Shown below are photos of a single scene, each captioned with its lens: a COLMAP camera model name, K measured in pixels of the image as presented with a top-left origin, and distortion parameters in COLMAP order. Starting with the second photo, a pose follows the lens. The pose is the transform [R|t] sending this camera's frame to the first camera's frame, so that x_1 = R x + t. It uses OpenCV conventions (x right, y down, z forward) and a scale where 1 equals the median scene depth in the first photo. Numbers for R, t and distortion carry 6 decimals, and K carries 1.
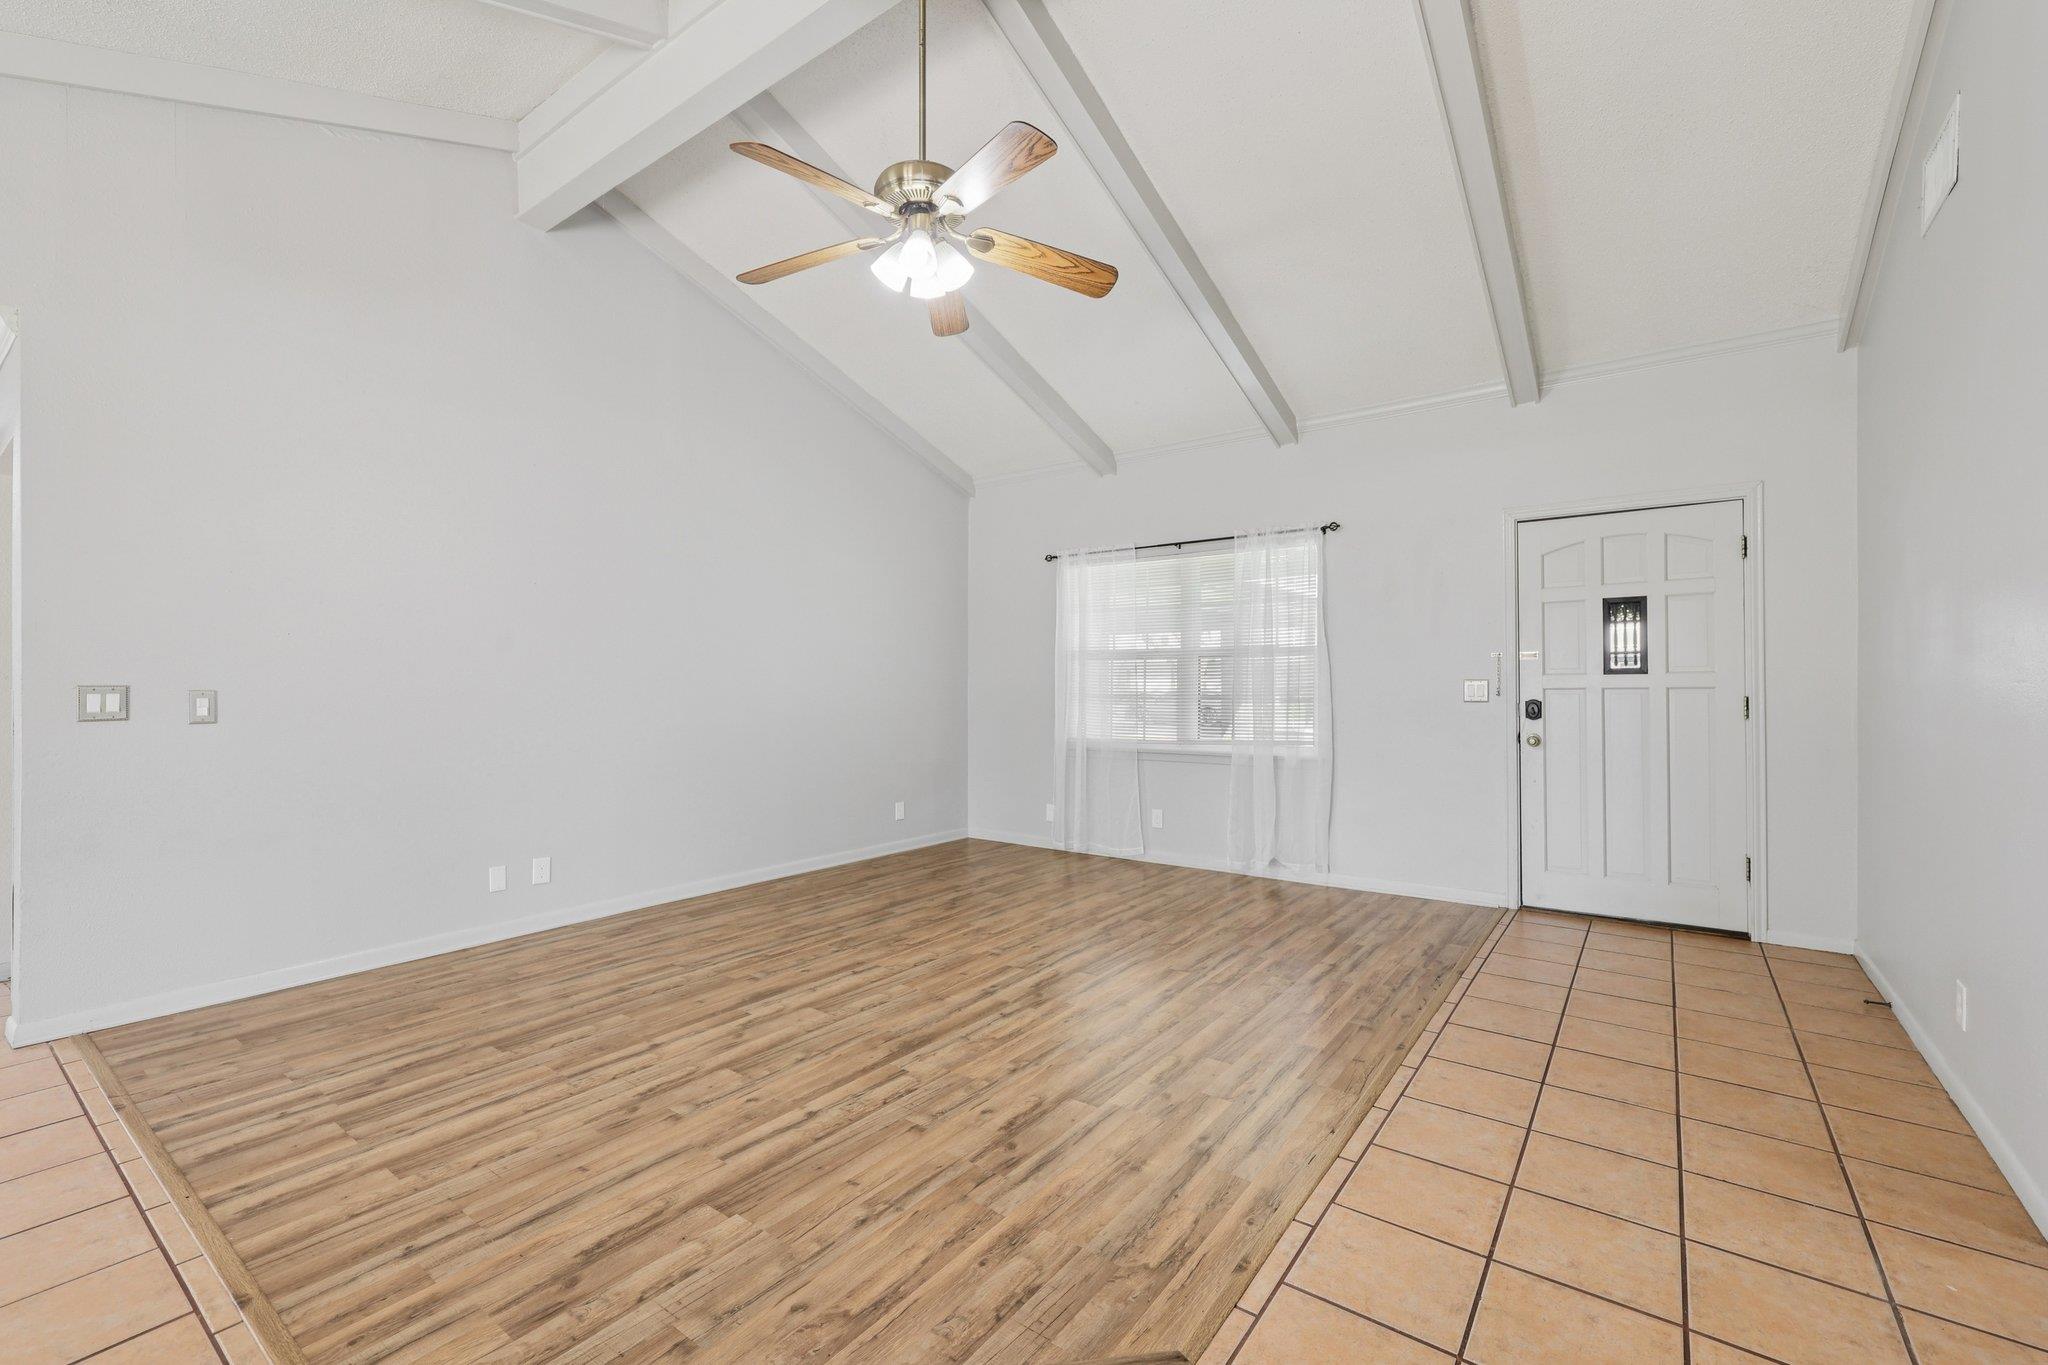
lens RADIAL K [[861.6, 0, 1023.7], [0, 861.6, 684.5], [0, 0, 1]] dist [0.000064, 0.000562]
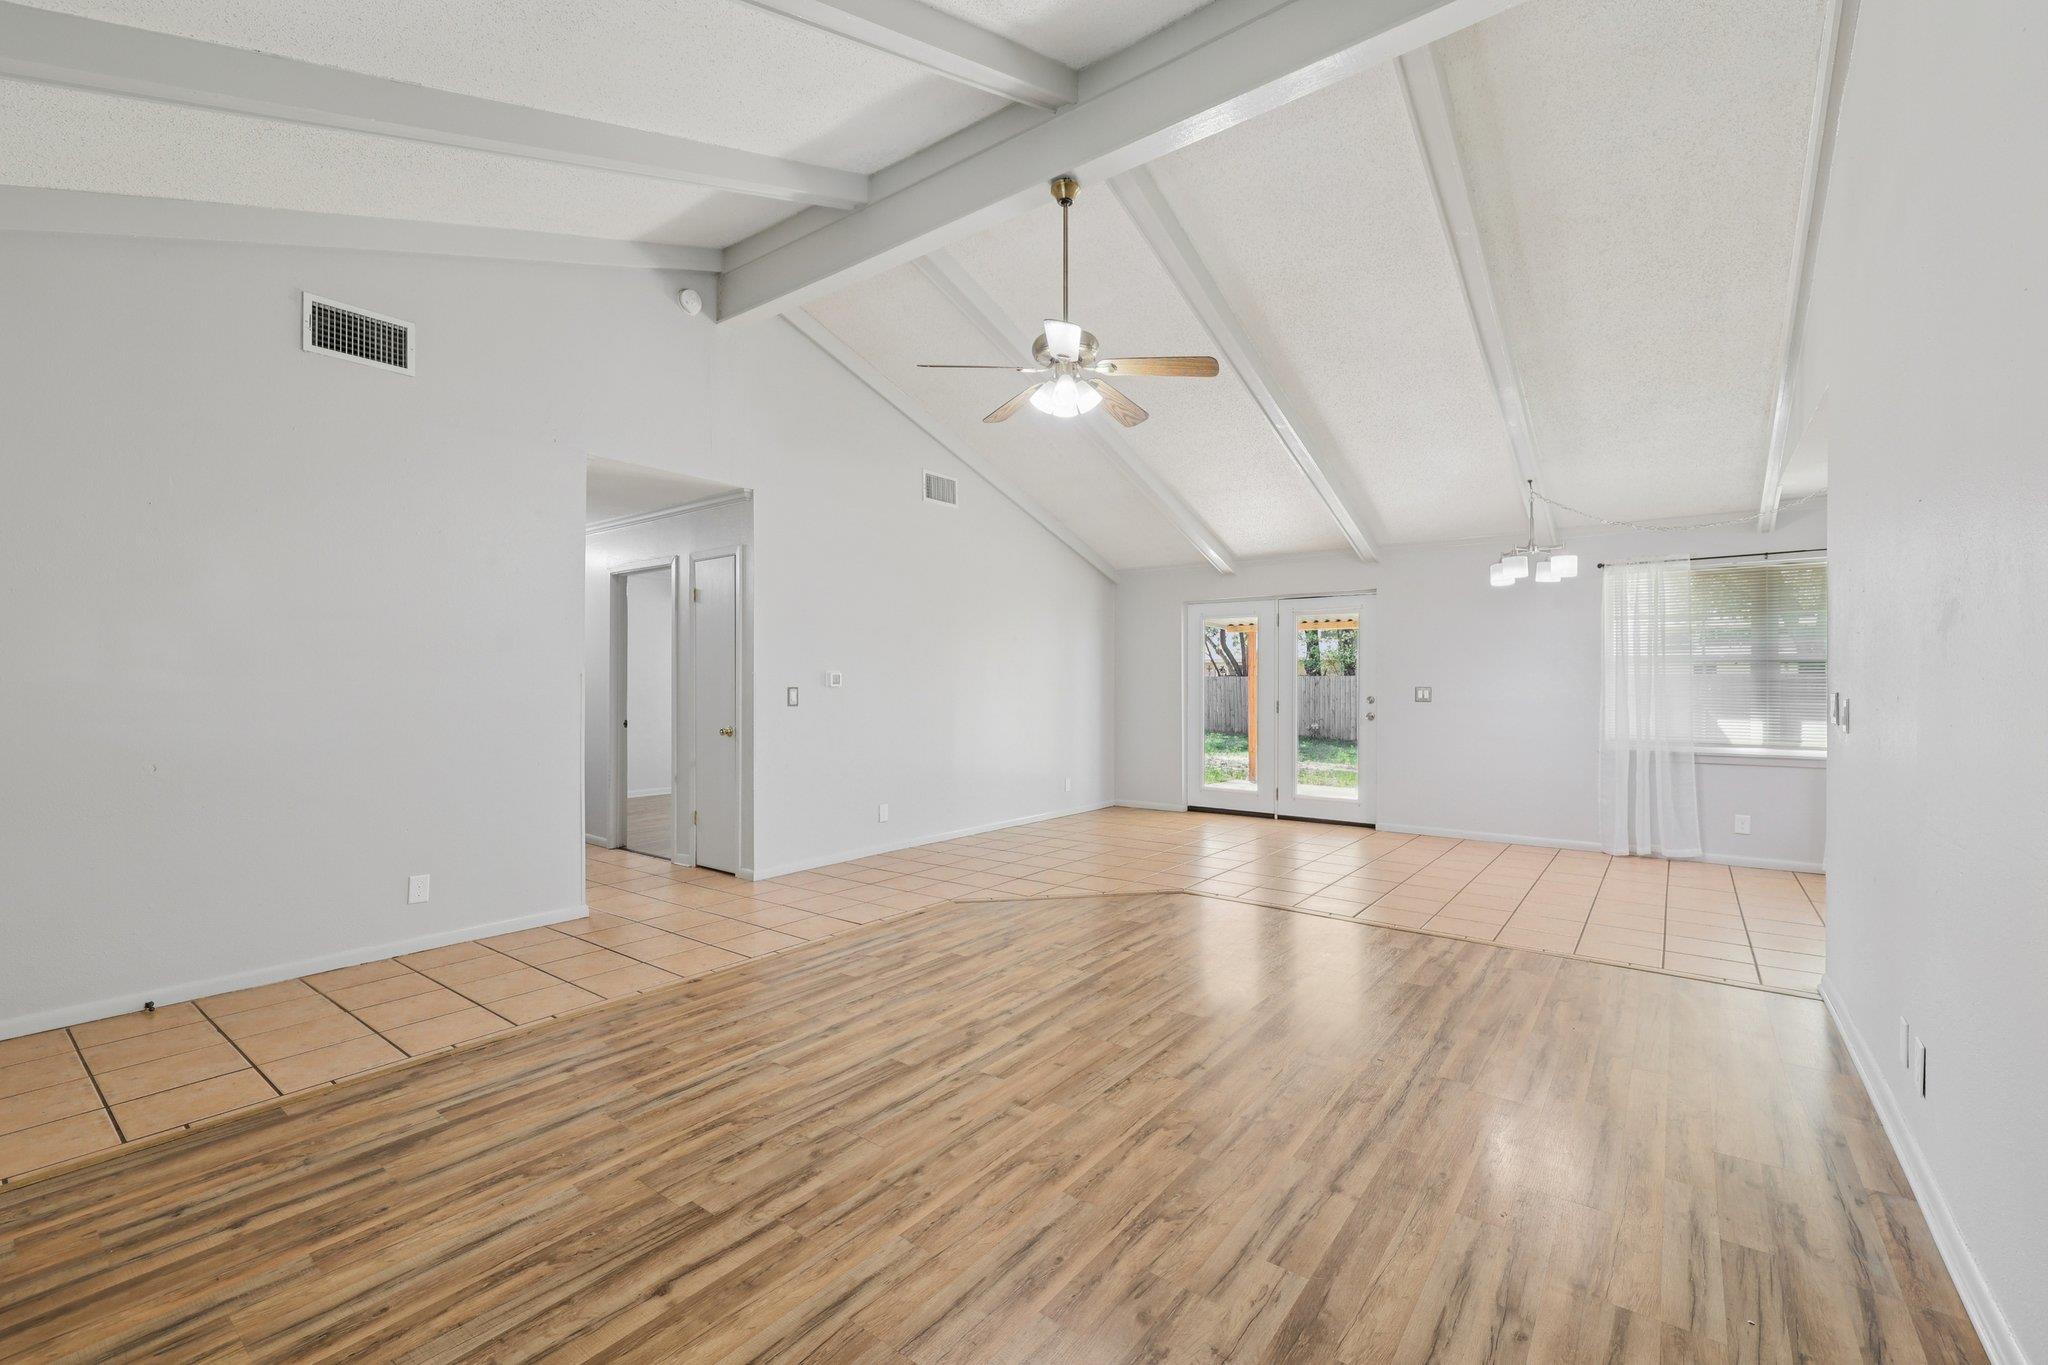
lens RADIAL K [[861.6, 0, 1027.6], [0, 861.6, 684.0], [0, 0, 1]] dist [0.000064, 0.000562]
pose [[-0.999952, 0.001332, 0.009743, -0.058081], [0.001374, 0.999990, 0.004357, -0.015561], [-0.009737, 0.004370, -0.999943, 2.087467]]
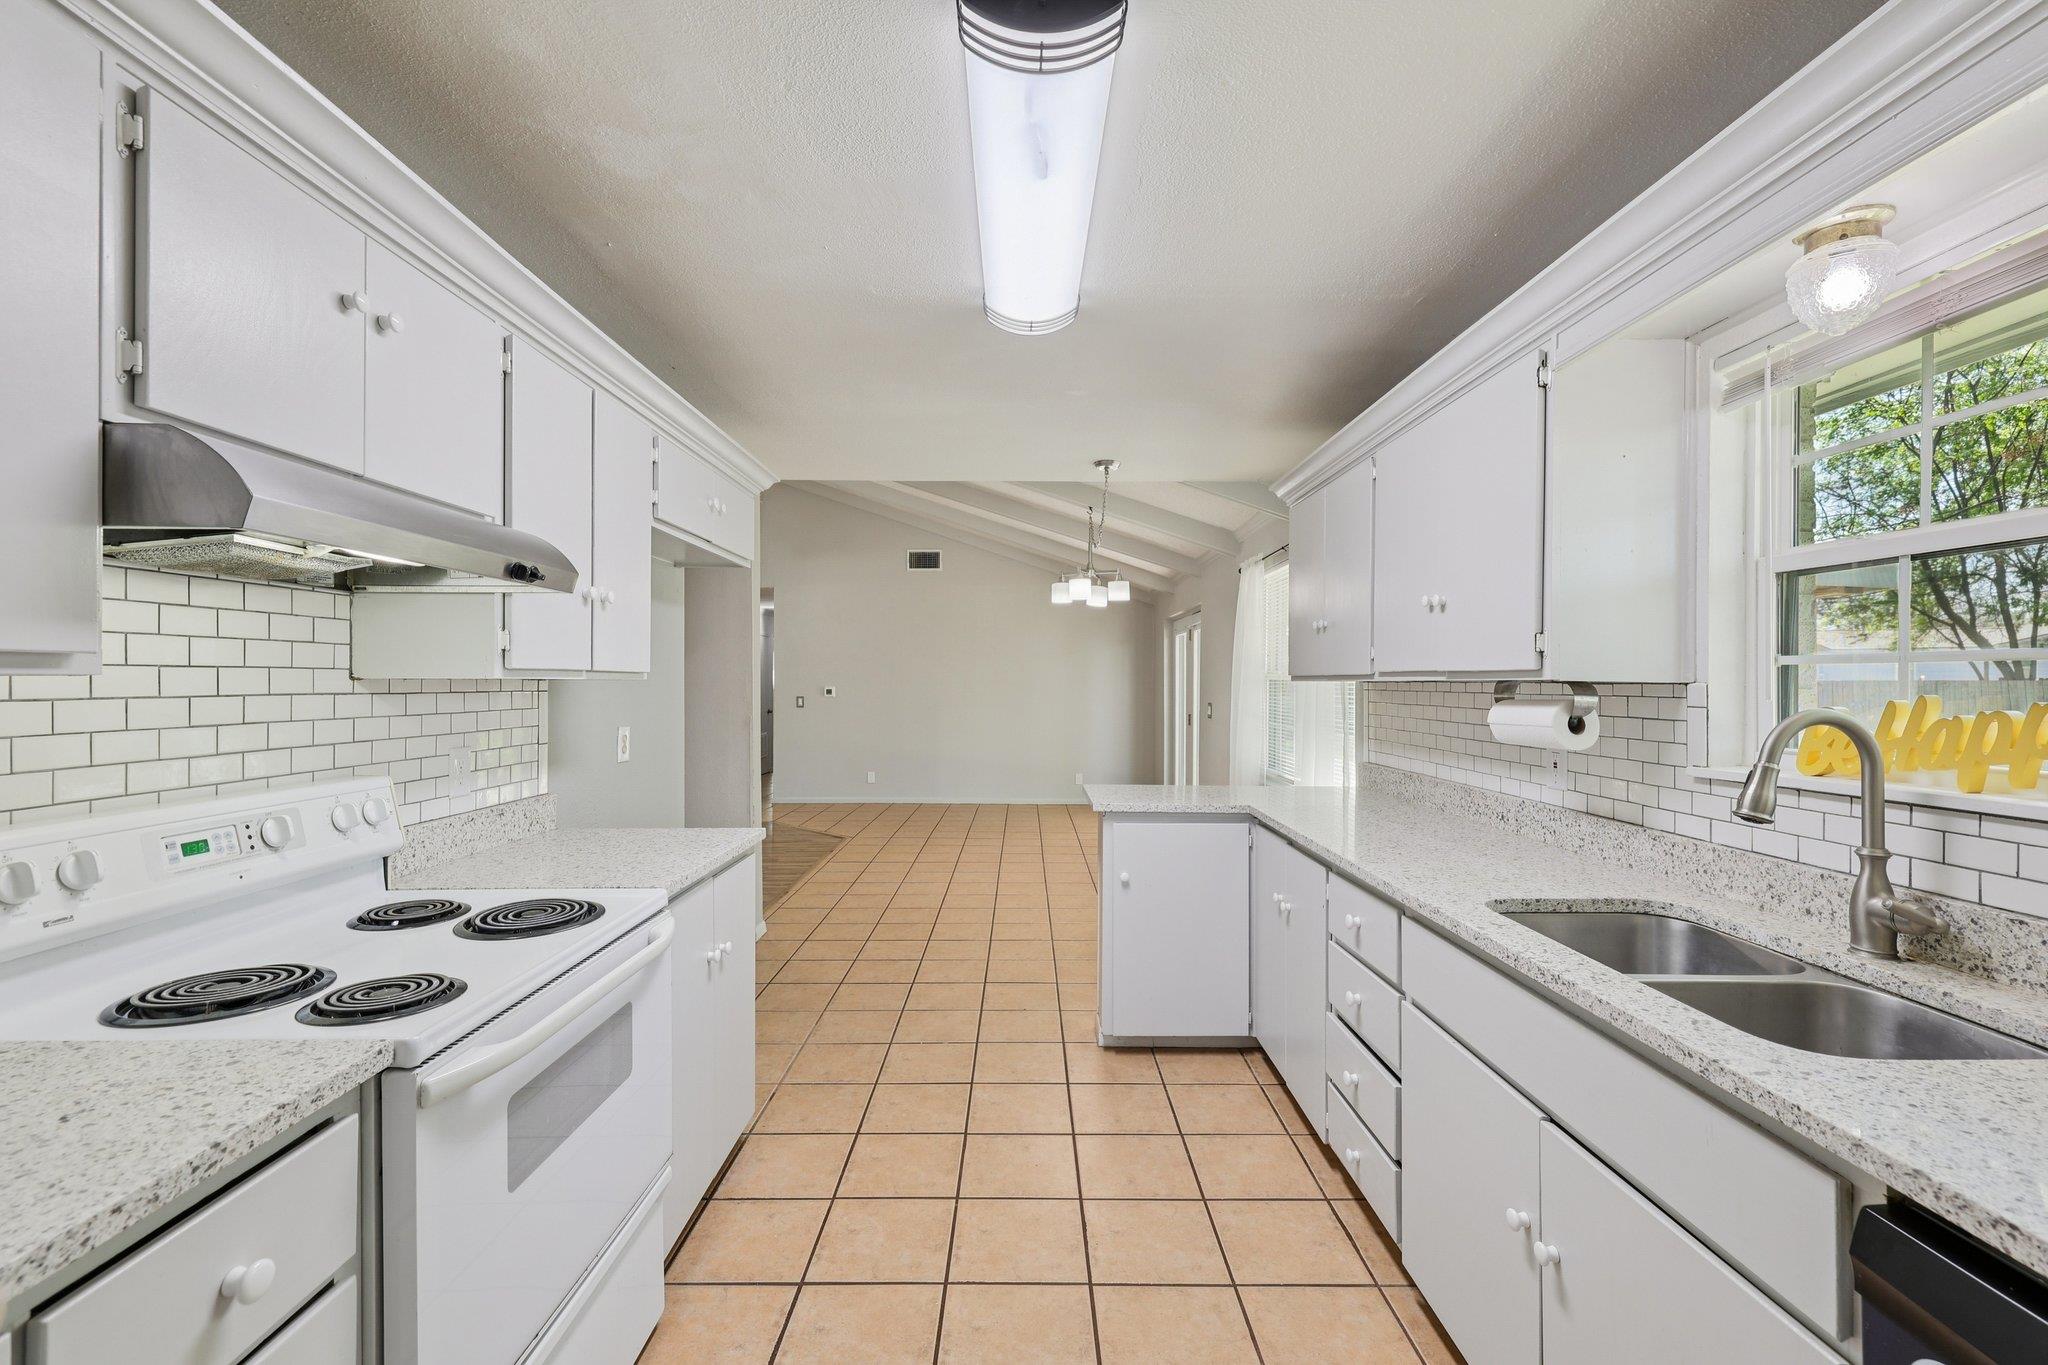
lens RADIAL K [[861.6, 0, 1027.4], [0, 861.6, 678.8], [0, 0, 1]] dist [0.000064, 0.000562]
pose [[-0.596323, 0.005984, 0.802722, -2.615805], [0.003380, 0.999982, -0.004943, -0.048406], [-0.802737, -0.000234, -0.596333, 1.478342]]
